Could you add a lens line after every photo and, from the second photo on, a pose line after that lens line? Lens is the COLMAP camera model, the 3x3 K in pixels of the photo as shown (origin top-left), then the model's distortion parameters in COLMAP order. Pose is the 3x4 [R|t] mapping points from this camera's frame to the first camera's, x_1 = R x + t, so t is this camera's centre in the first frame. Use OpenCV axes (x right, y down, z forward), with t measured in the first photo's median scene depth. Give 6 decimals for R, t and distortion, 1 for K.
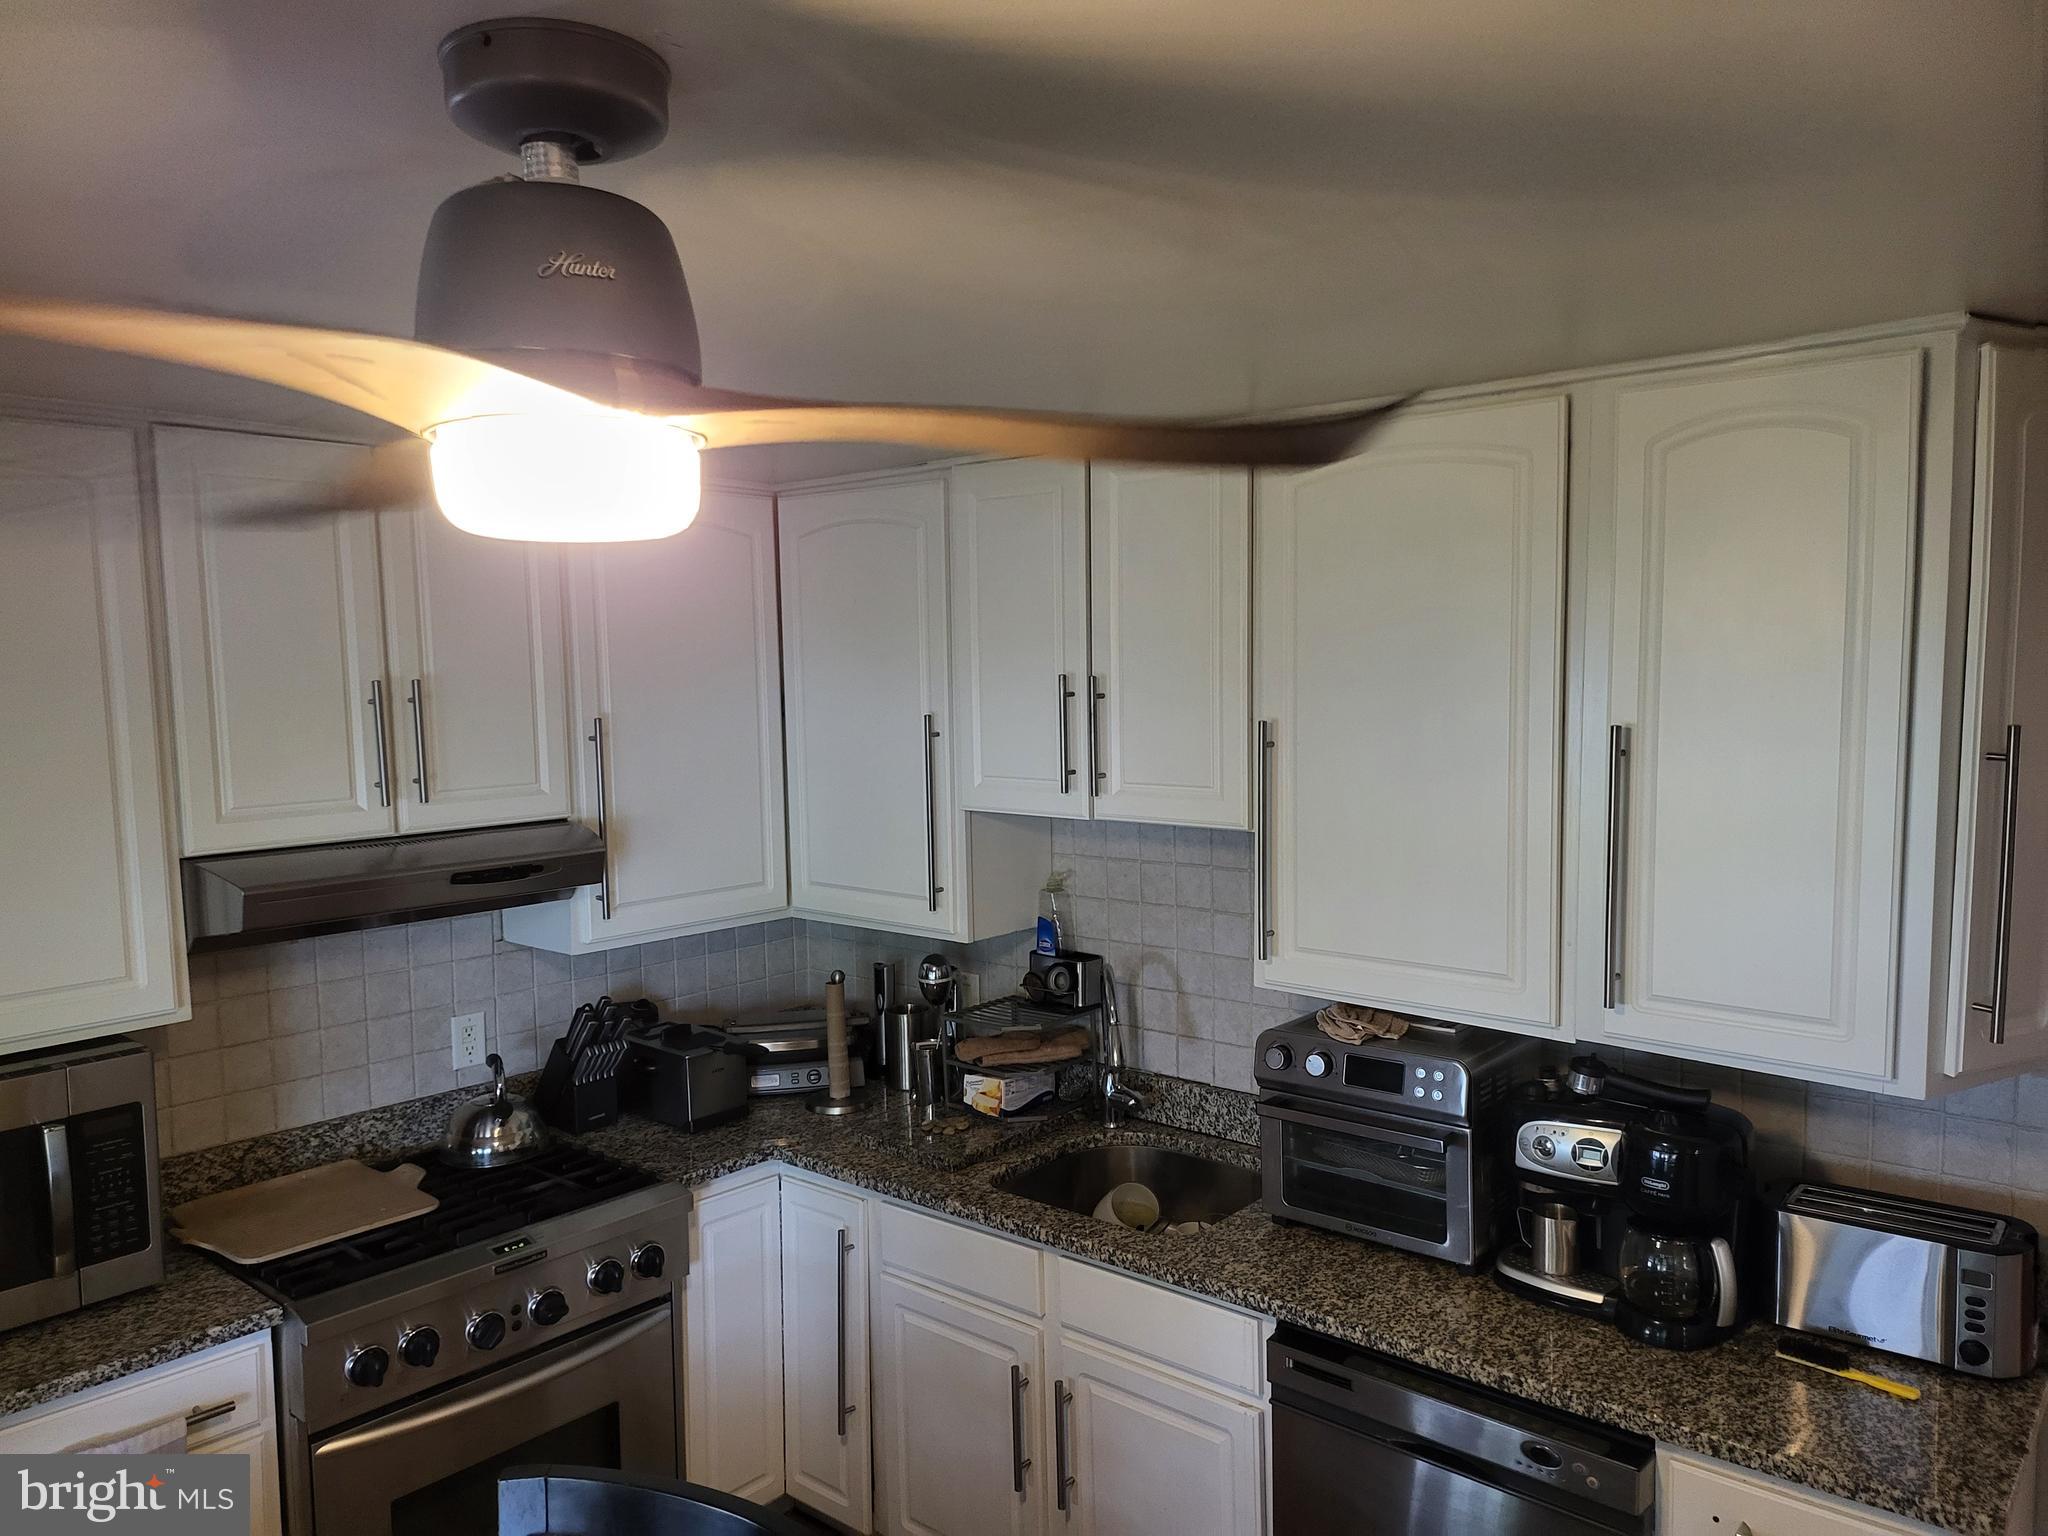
lens RADIAL K [[1447.5, 0, 1033.0], [0, 1447.5, 765.8], [0, 0, 1]] dist [0.061567, -0.069148]
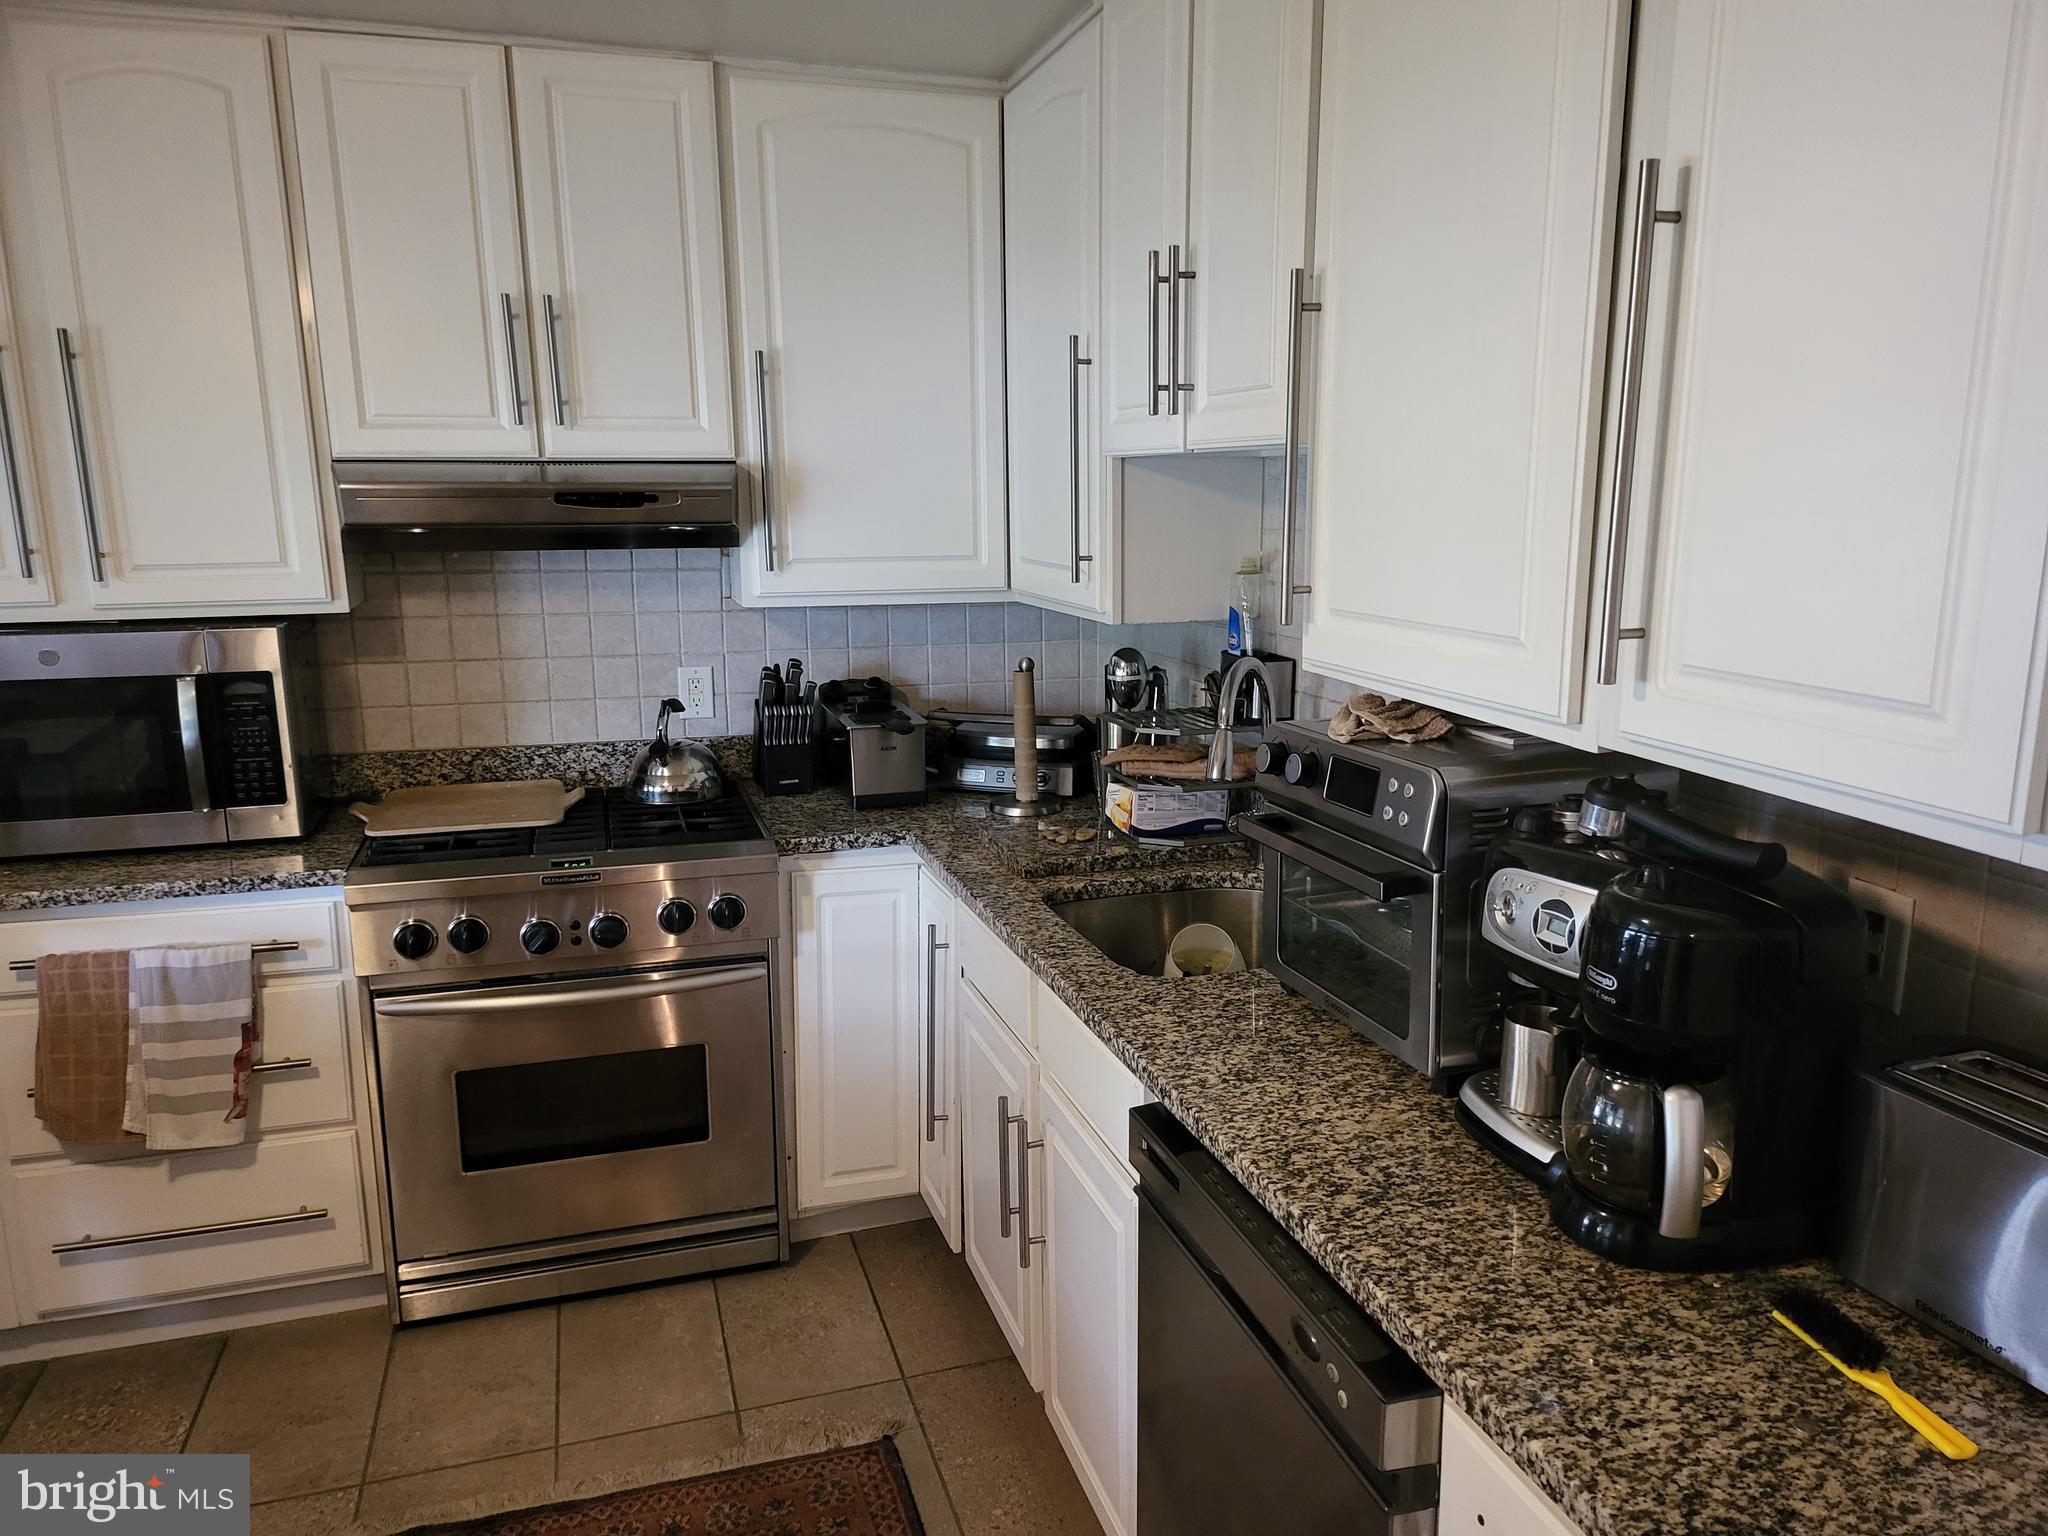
lens RADIAL K [[1447.5, 0, 1033.0], [0, 1447.5, 765.8], [0, 0, 1]] dist [0.061567, -0.069148]
pose [[0.849060, 0.112741, -0.516126, 0.421640], [-0.046885, 0.989189, 0.138947, 0.107199], [0.526211, -0.093775, 0.845167, 0.324369]]
